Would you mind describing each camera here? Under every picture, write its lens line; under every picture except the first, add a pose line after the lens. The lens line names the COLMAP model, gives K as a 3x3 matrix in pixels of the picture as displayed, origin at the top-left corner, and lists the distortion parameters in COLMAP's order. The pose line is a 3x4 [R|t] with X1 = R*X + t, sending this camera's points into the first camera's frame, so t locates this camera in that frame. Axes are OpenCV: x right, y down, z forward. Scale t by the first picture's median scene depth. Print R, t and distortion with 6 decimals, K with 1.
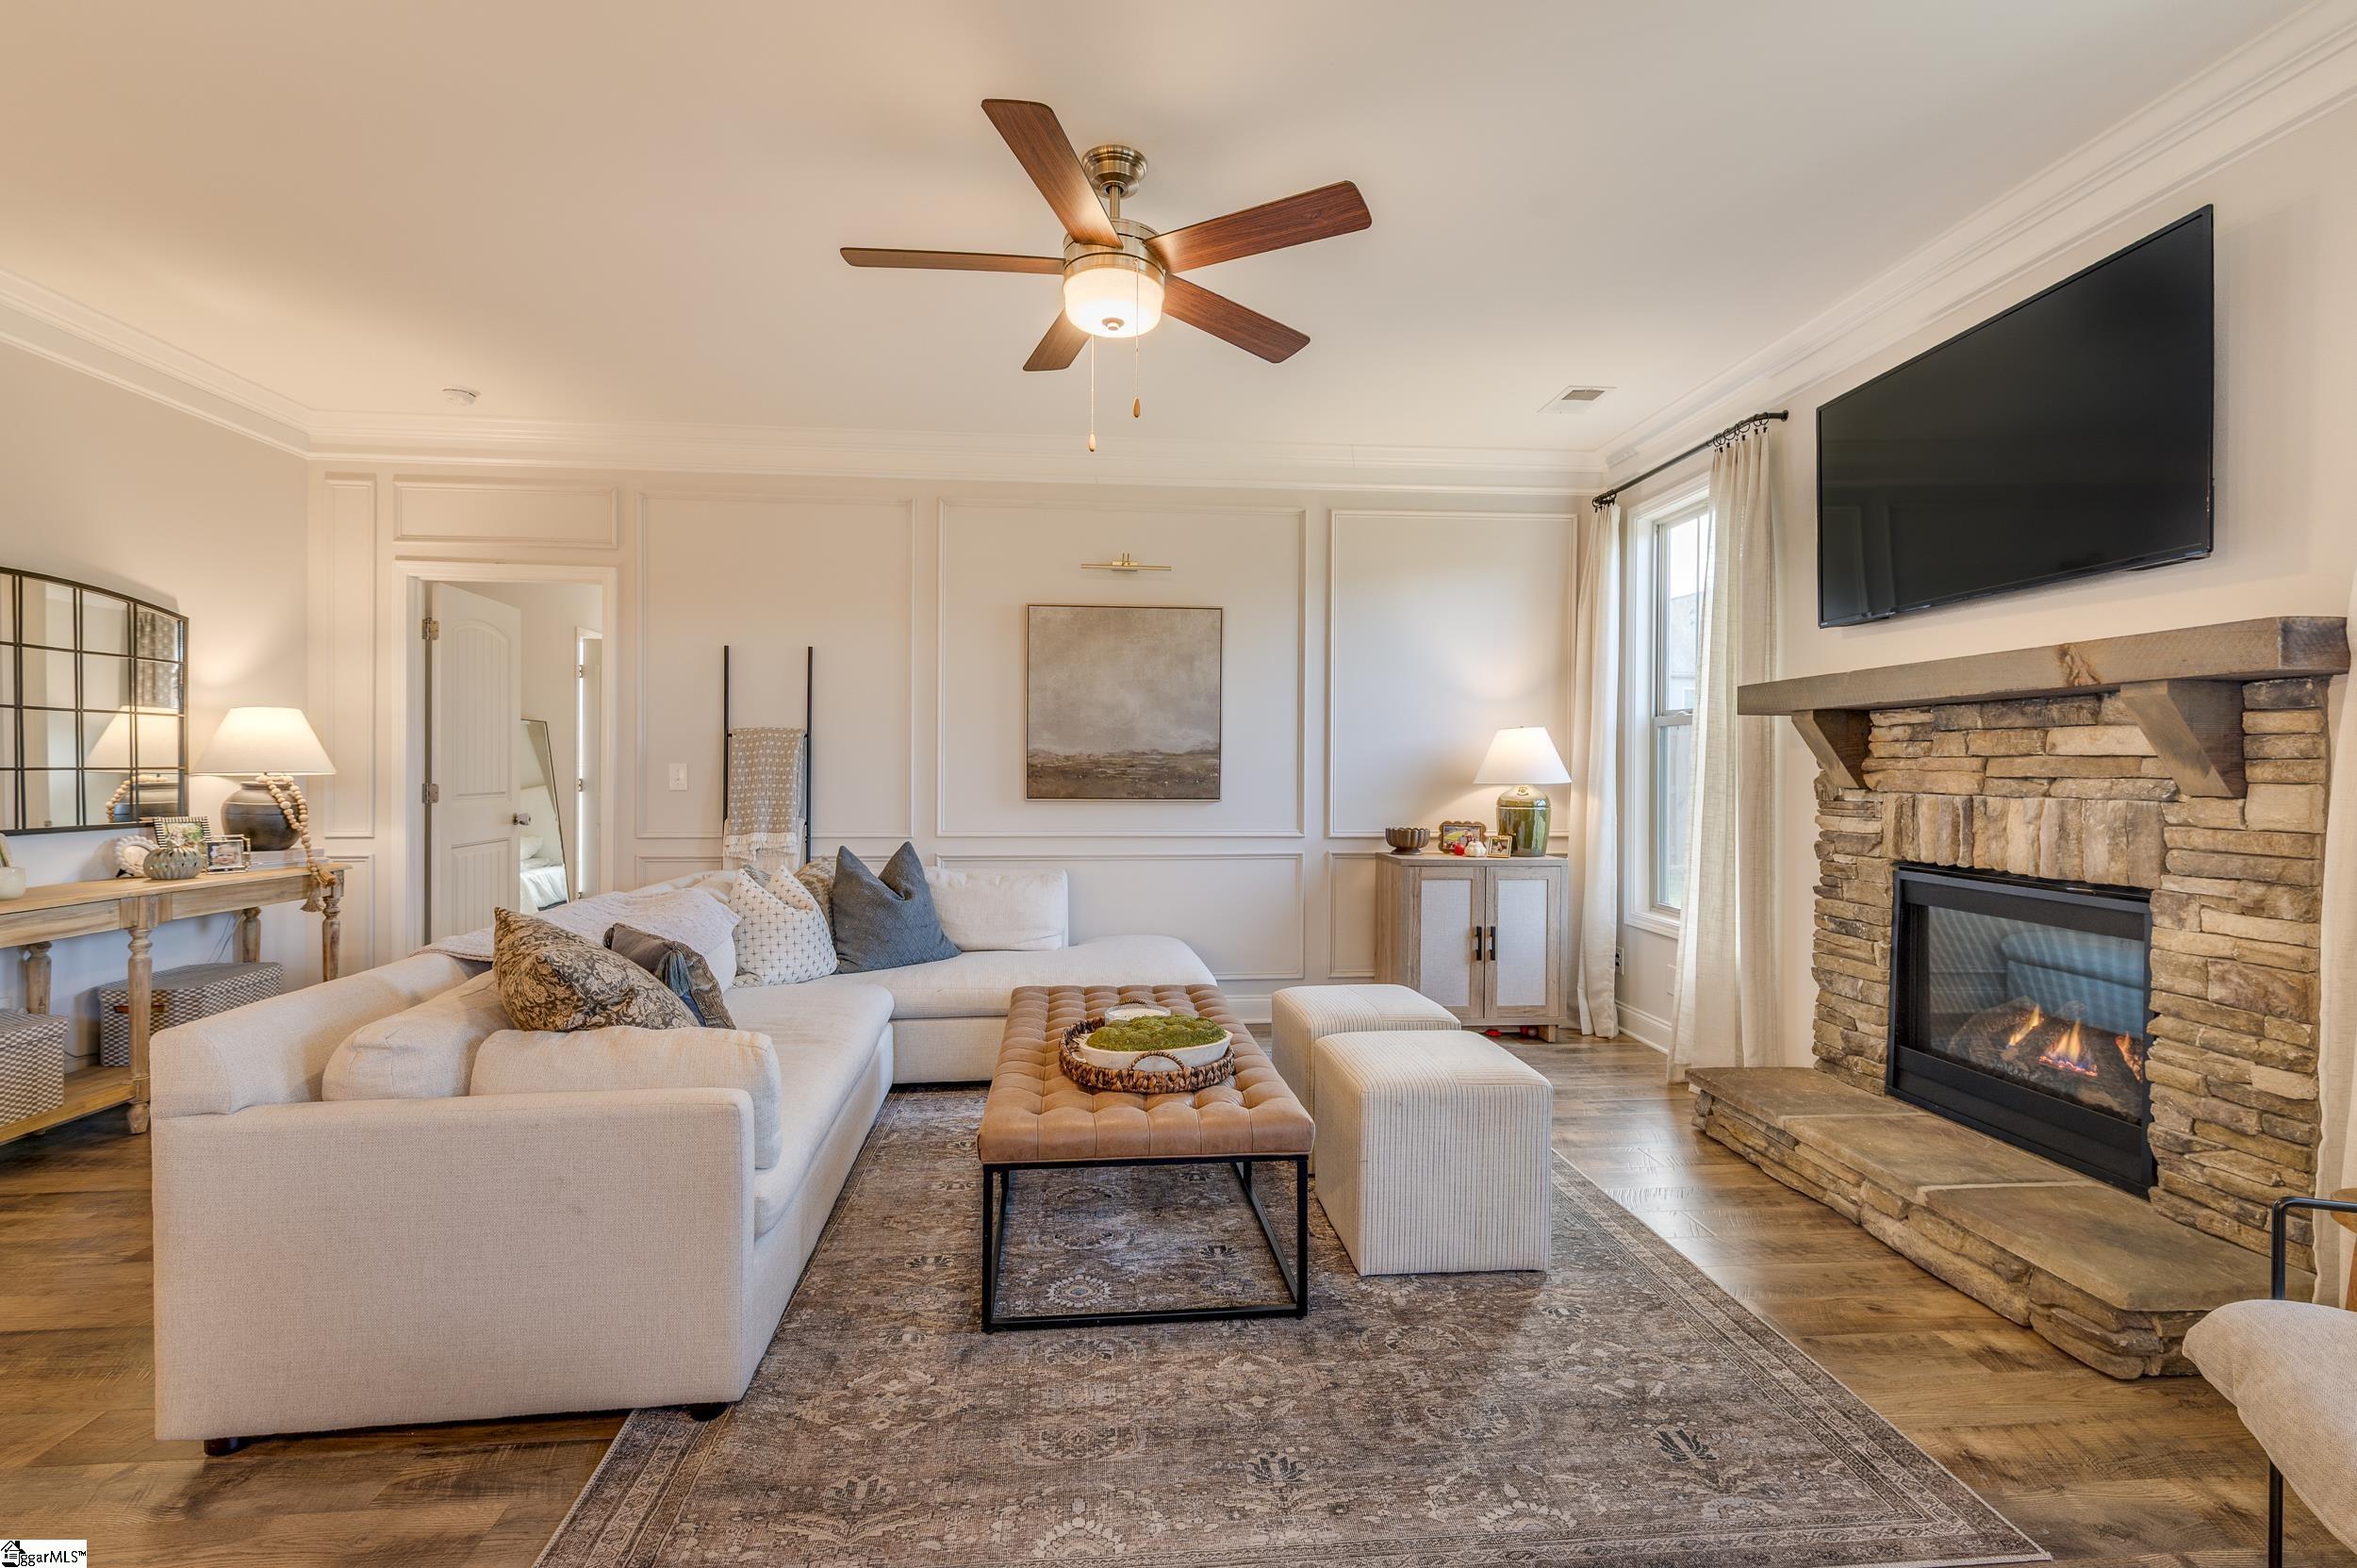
lens RADIAL K [[1028.0, 0, 1178.5], [0, 1028.0, 784.0], [0, 0, 1]] dist [0.000446, -0.000018]
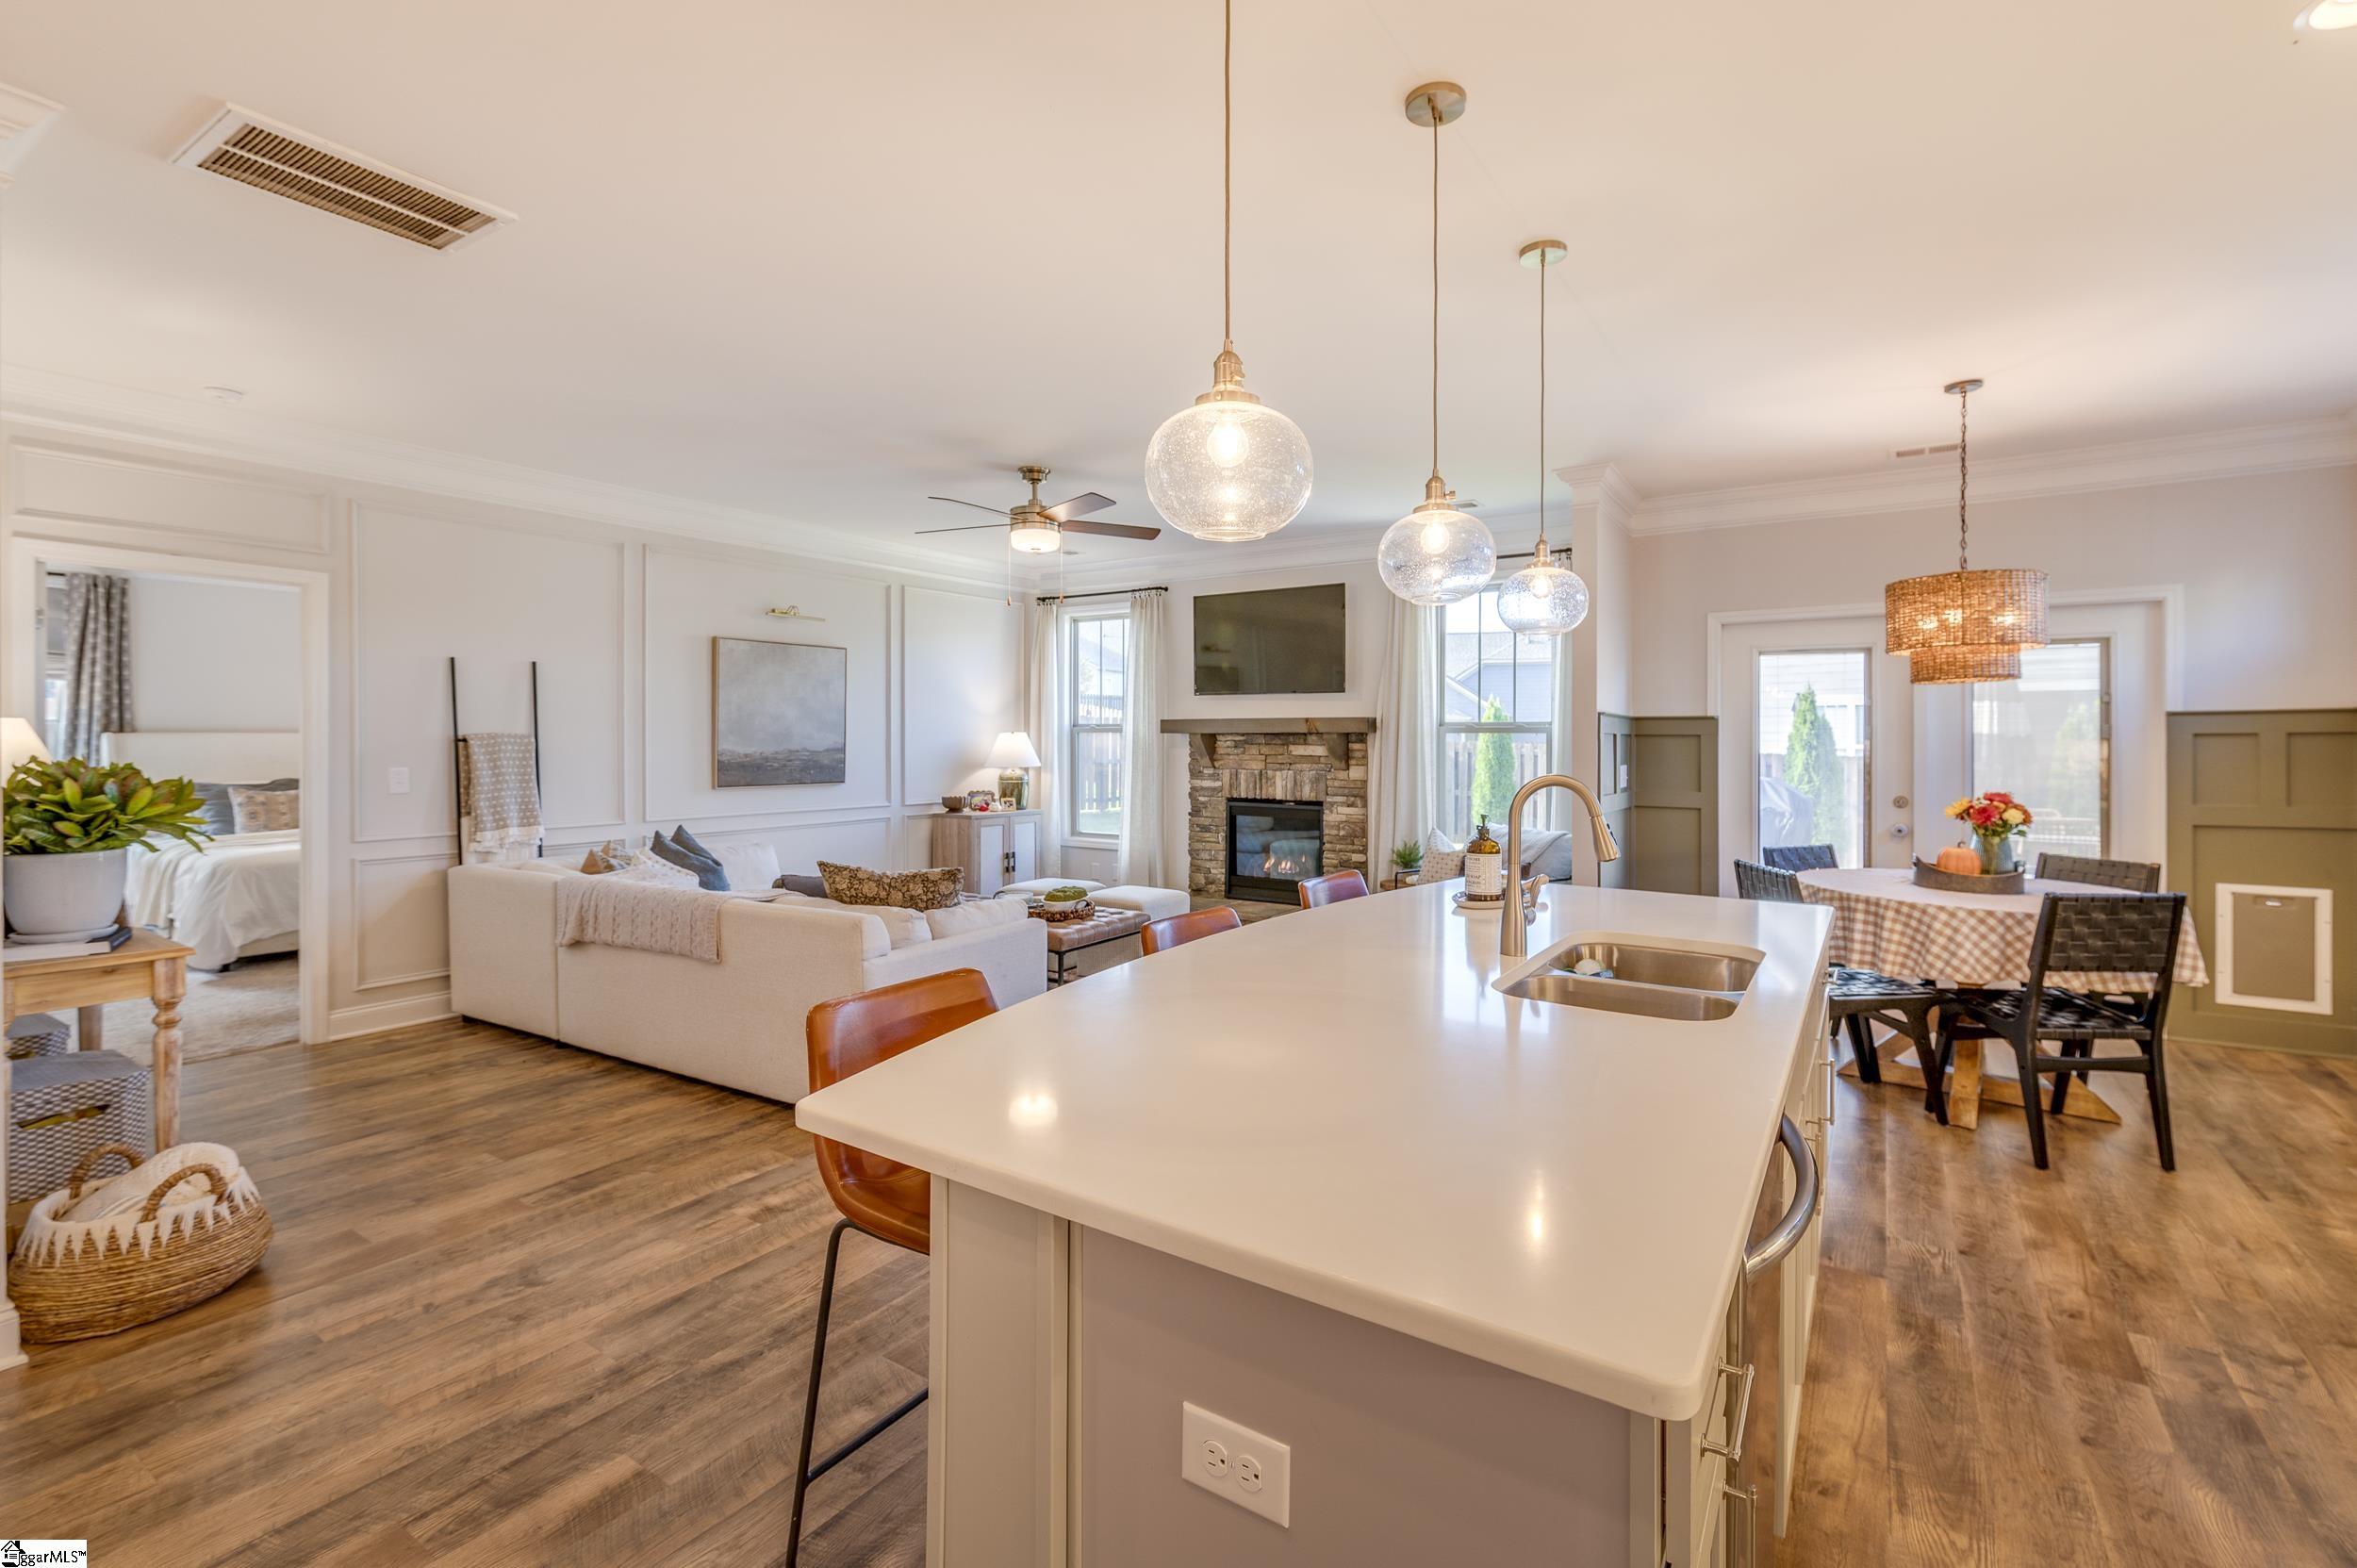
lens RADIAL K [[1039.0, 0, 1210.8], [0, 1039.0, 746.5], [0, 0, 1]] dist [0.007793, -0.000494]
pose [[0.615976, -0.010055, 0.787701, -1.169524], [0.012127, 0.999921, 0.003280, -0.050040], [-0.787671, 0.007532, 0.616050, -0.427136]]
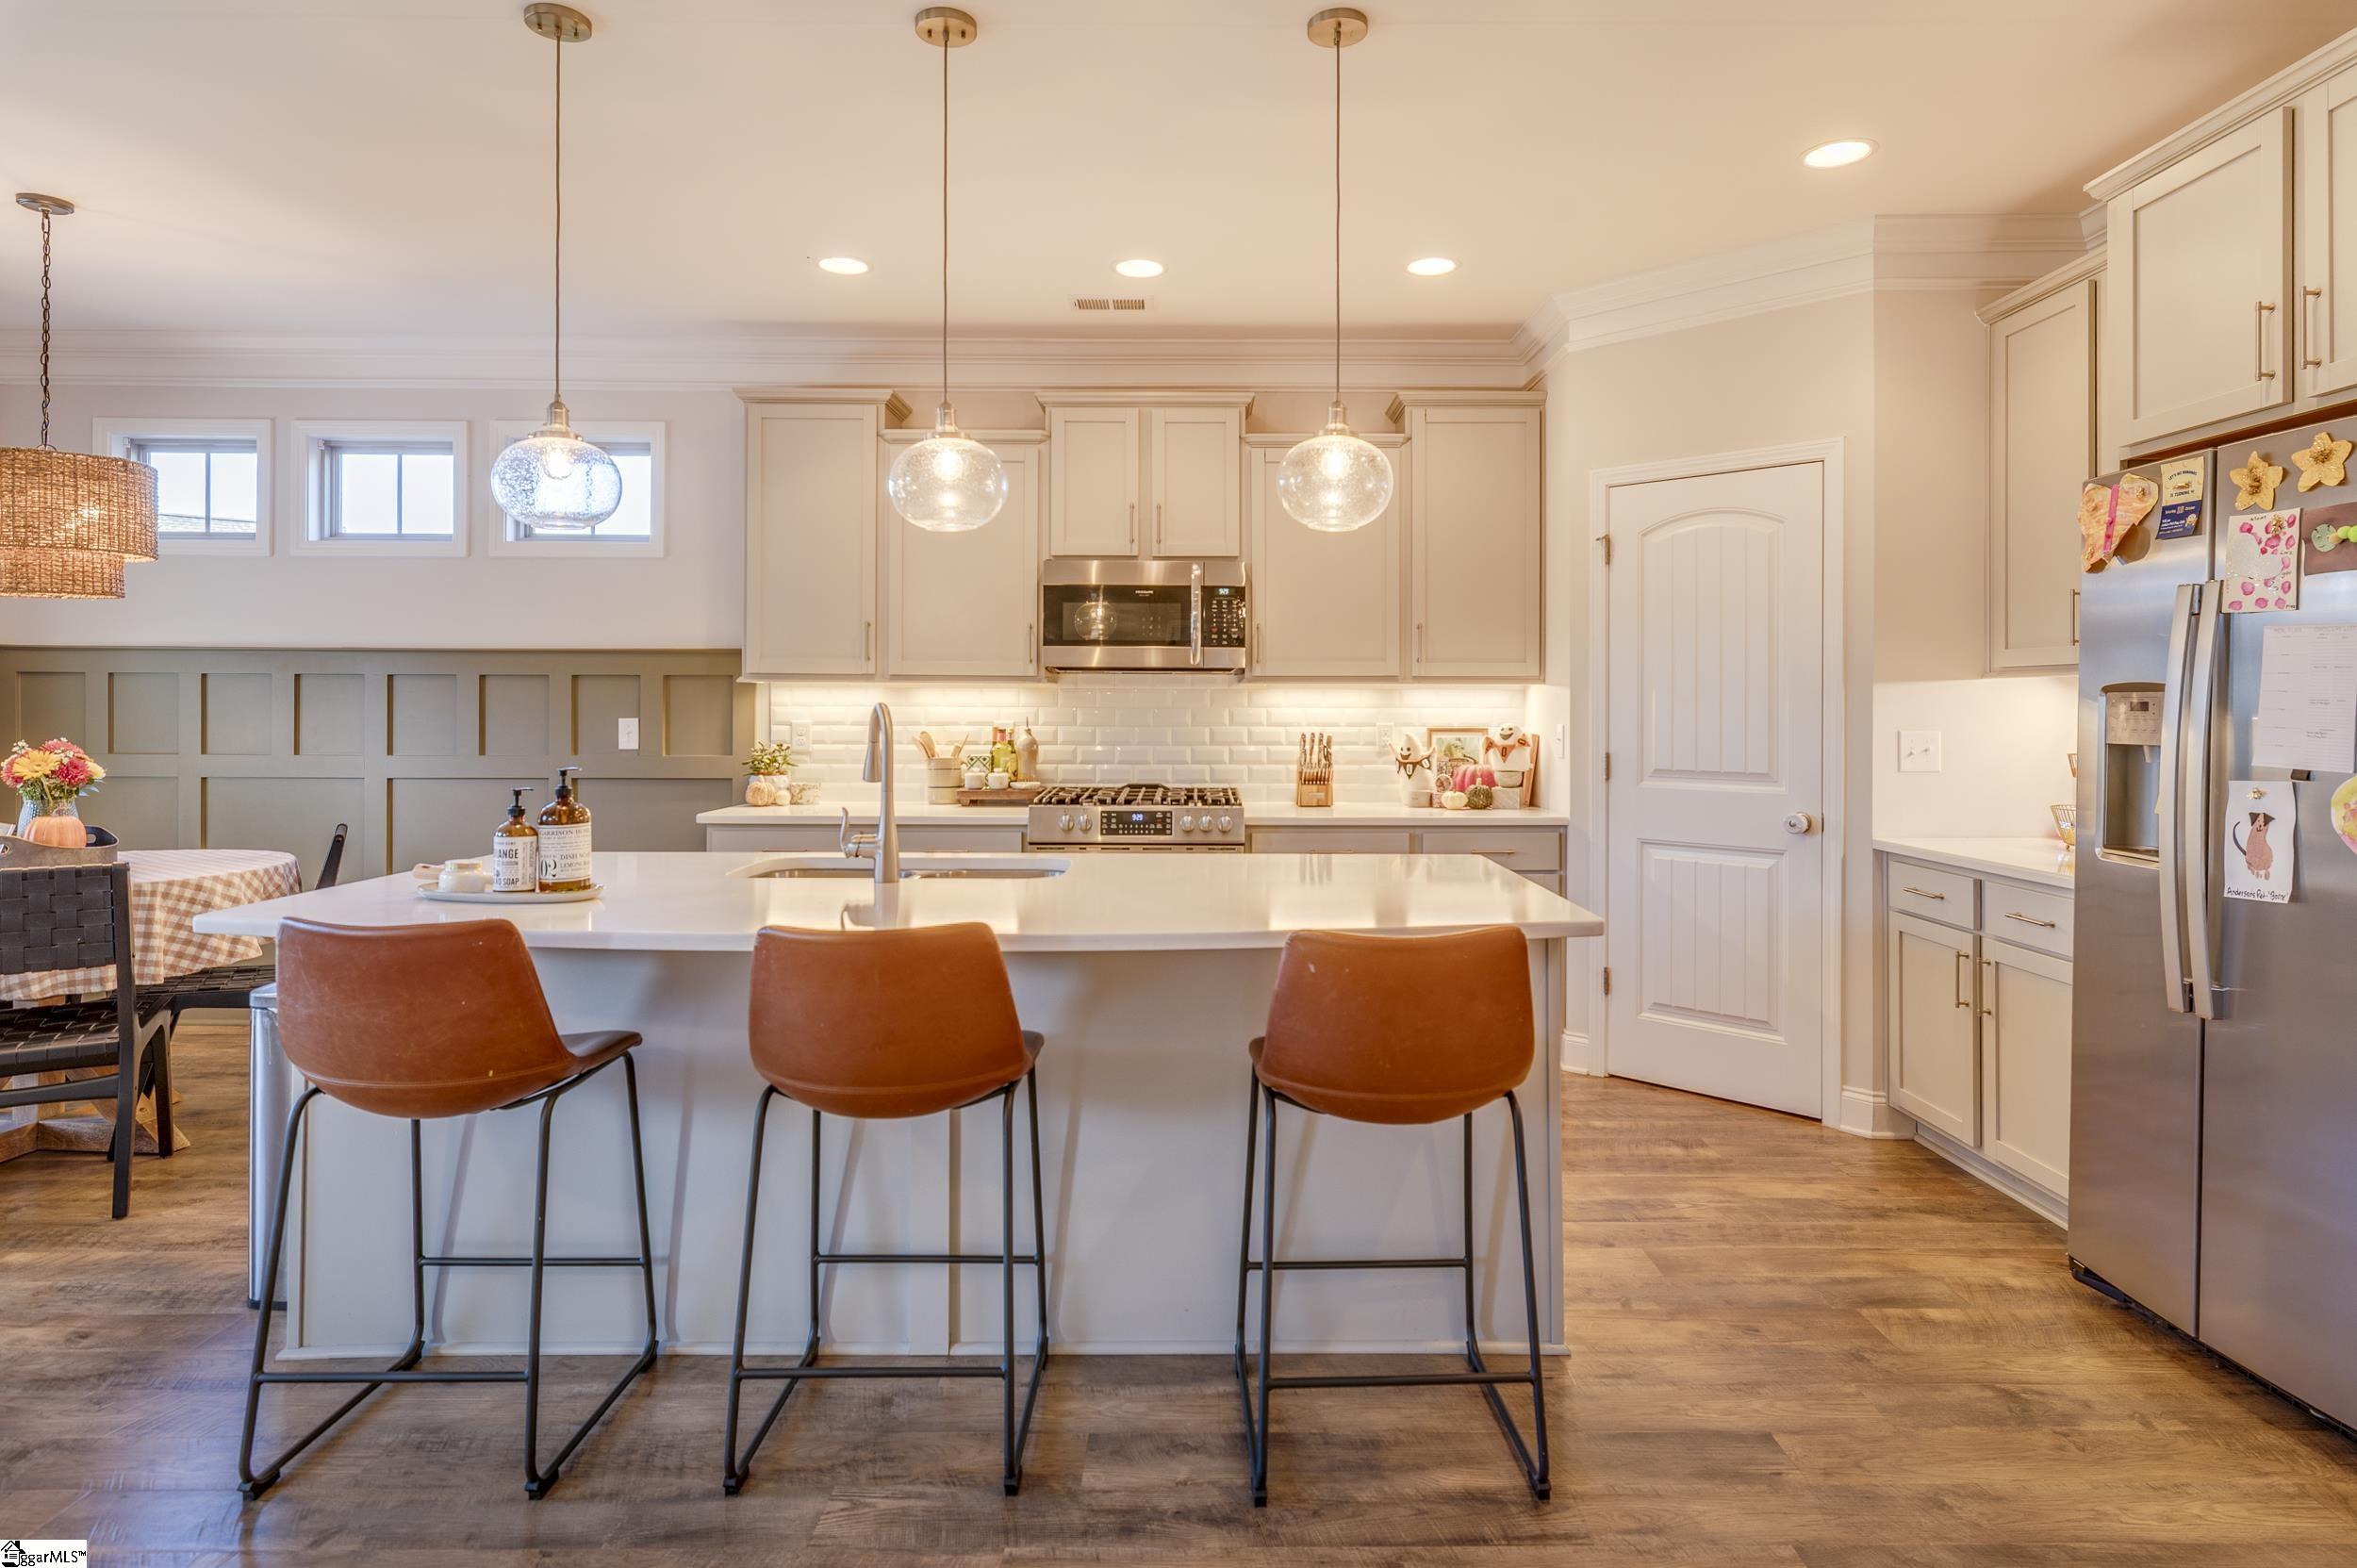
lens RADIAL K [[1310.5, 0, 1220.4], [0, 1310.5, 696.0], [0, 0, 1]] dist [0.001056, -0.000102]
pose [[-0.997457, -0.006432, 0.070978, -0.781544], [-0.005768, 0.999938, 0.009561, -0.041188], [-0.071035, 0.009127, -0.997432, 0.712097]]
